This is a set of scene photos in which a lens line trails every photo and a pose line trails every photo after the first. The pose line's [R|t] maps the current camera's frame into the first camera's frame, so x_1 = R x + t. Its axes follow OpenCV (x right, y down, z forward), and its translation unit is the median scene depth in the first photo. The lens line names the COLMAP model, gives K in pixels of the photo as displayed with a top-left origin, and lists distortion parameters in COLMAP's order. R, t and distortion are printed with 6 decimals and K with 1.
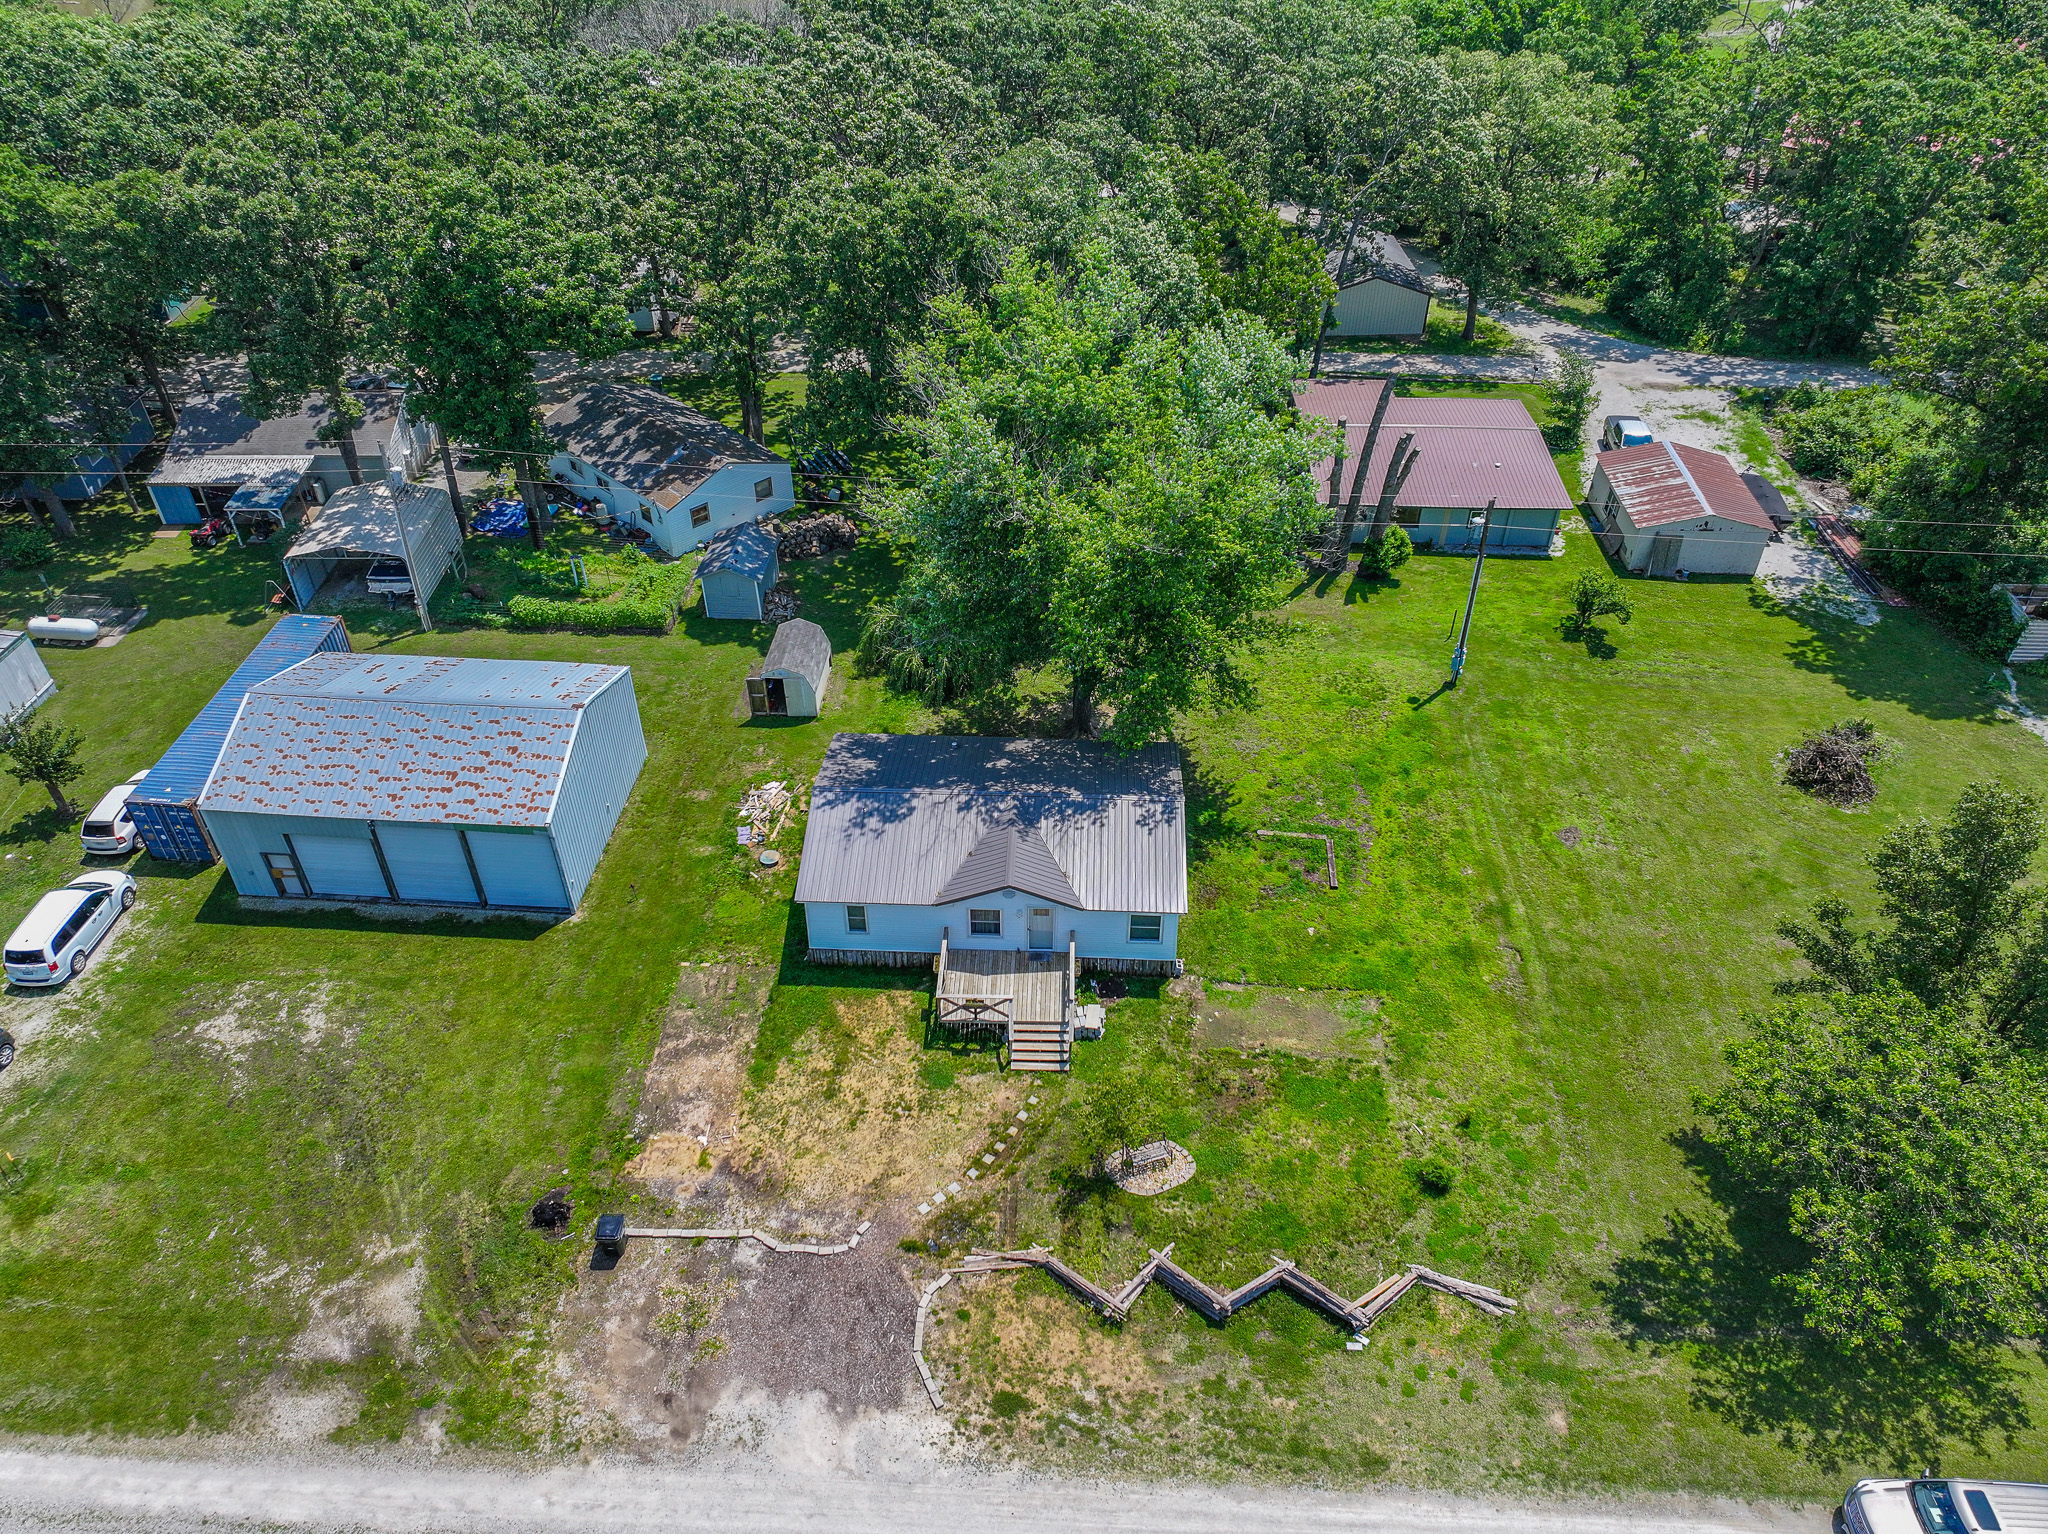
lens RADIAL K [[1442.4, 0, 1028.9], [0, 1442.4, 762.9], [0, 0, 1]] dist [-0.002221, 0.012446]
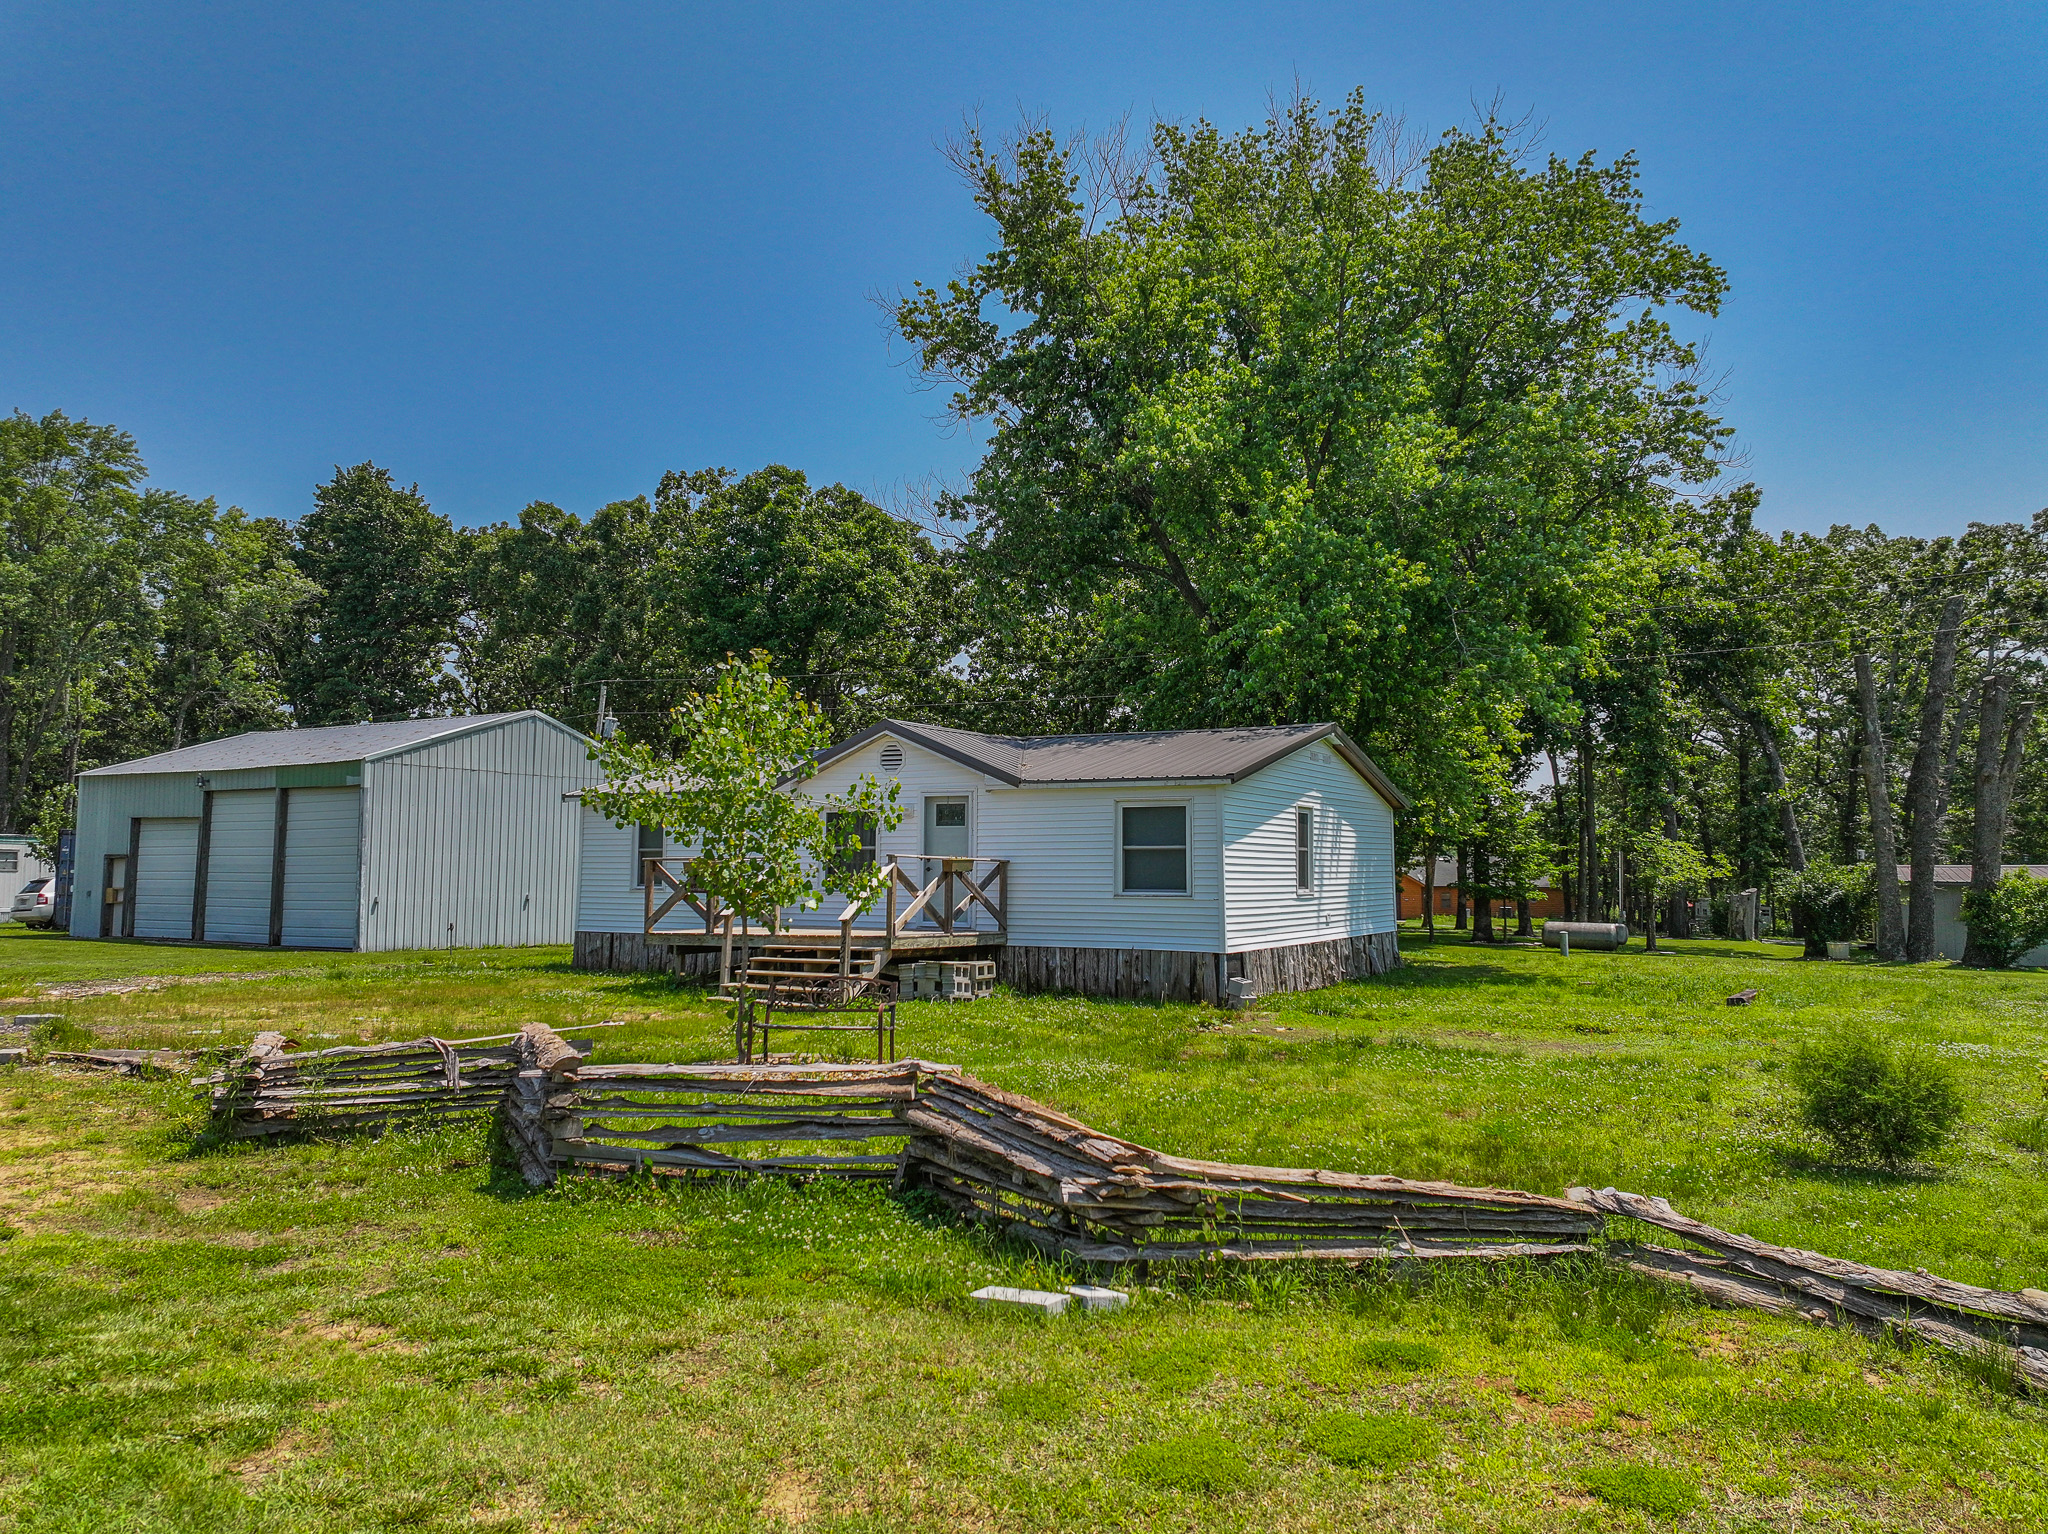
lens RADIAL K [[1442.4, 0, 1028.9], [0, 1442.4, 762.9], [0, 0, 1]] dist [-0.002221, 0.012446]
pose [[0.891183, -0.030805, -0.452597, 0.255537], [-0.288974, 0.730531, -0.618723, 0.391564], [0.349696, 0.682185, 0.642135, 0.735084]]
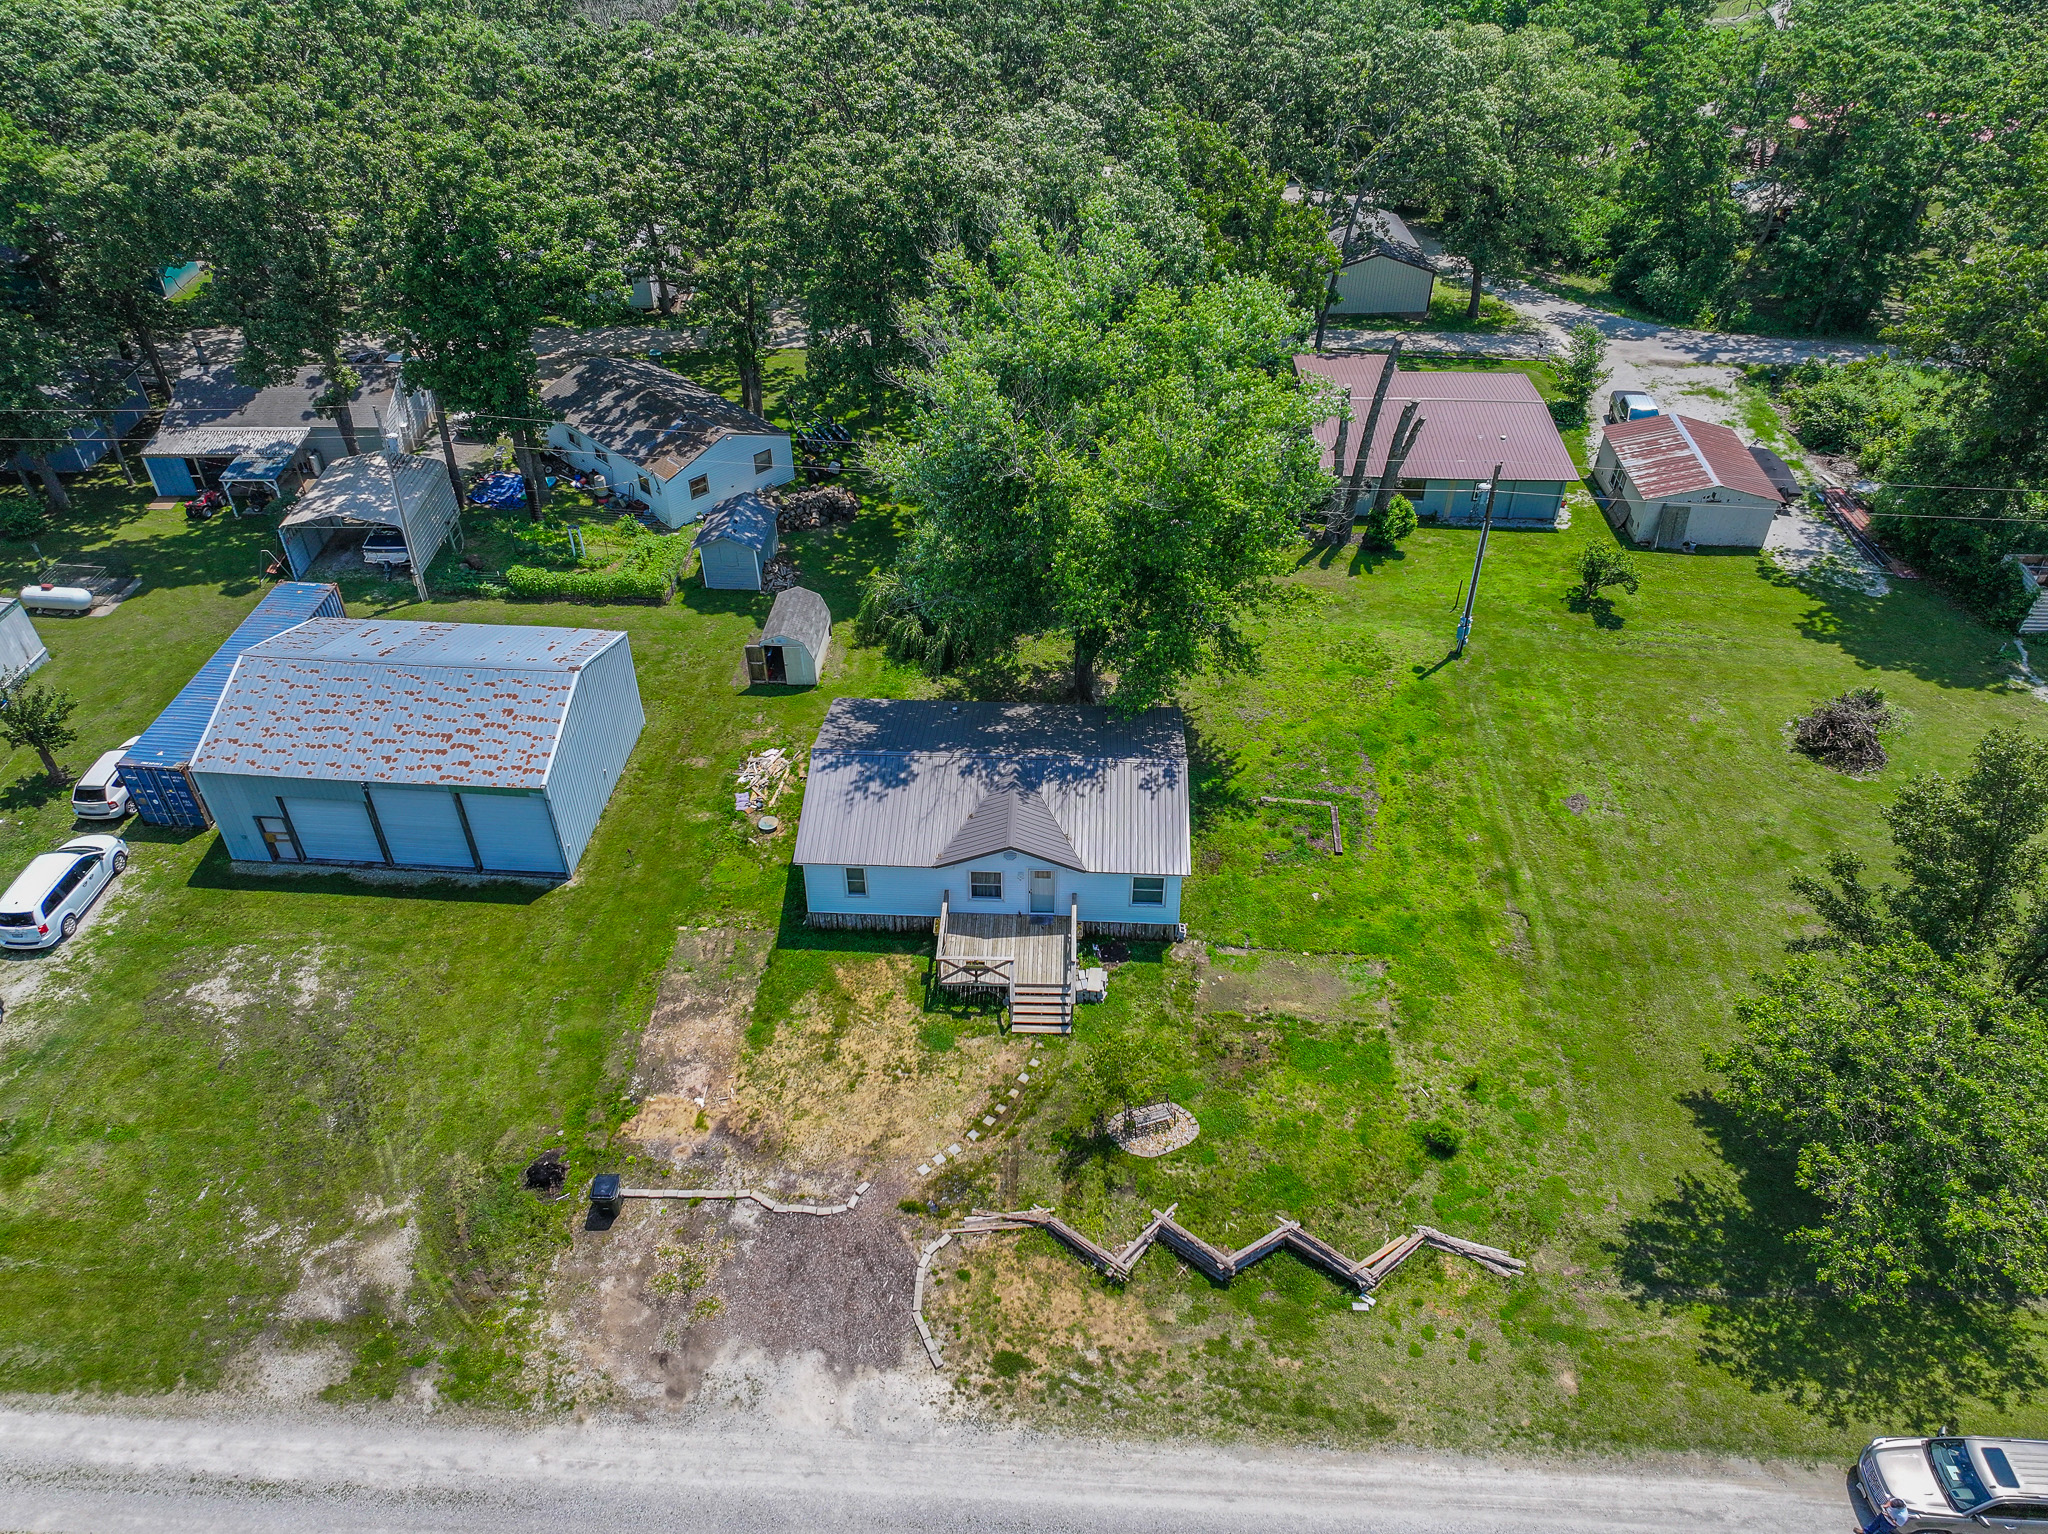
lens RADIAL K [[1442.4, 0, 1028.9], [0, 1442.4, 762.9], [0, 0, 1]] dist [-0.002221, 0.012446]
pose [[0.999999, 0.000600, -0.000851, -0.000119], [-0.000599, 1.000000, 0.000263, 0.028167], [0.000851, -0.000262, 1.000000, 0.012771]]
